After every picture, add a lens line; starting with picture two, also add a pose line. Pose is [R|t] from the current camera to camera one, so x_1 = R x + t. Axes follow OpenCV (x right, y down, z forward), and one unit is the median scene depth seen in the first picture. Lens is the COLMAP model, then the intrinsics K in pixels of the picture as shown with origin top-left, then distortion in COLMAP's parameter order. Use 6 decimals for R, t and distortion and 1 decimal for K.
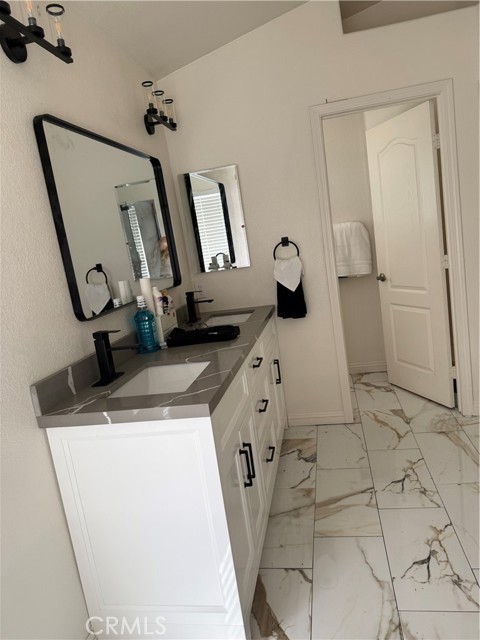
lens RADIAL K [[455.4, 0, 240.7], [0, 455.4, 316.3], [0, 0, 1]] dist [0.033726, -0.028484]
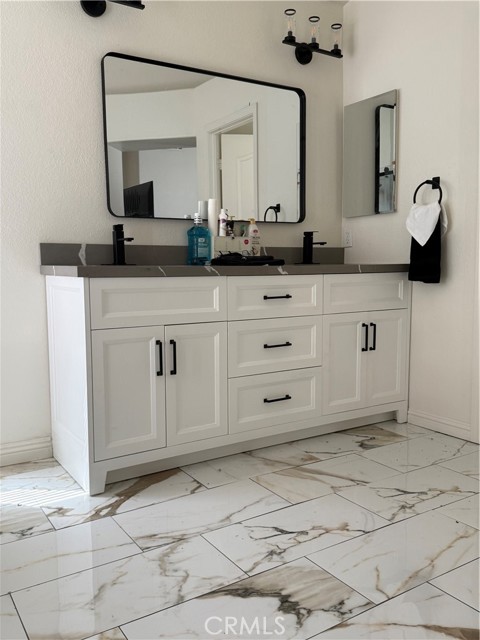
lens RADIAL K [[550.6, 0, 240.4], [0, 550.6, 319.8], [0, 0, 1]] dist [0.060497, -0.007753]
pose [[0.671244, 0.207998, -0.711455, 0.793408], [-0.208083, 0.974103, 0.088462, 0.062956], [0.711430, 0.088662, 0.697141, 0.154295]]
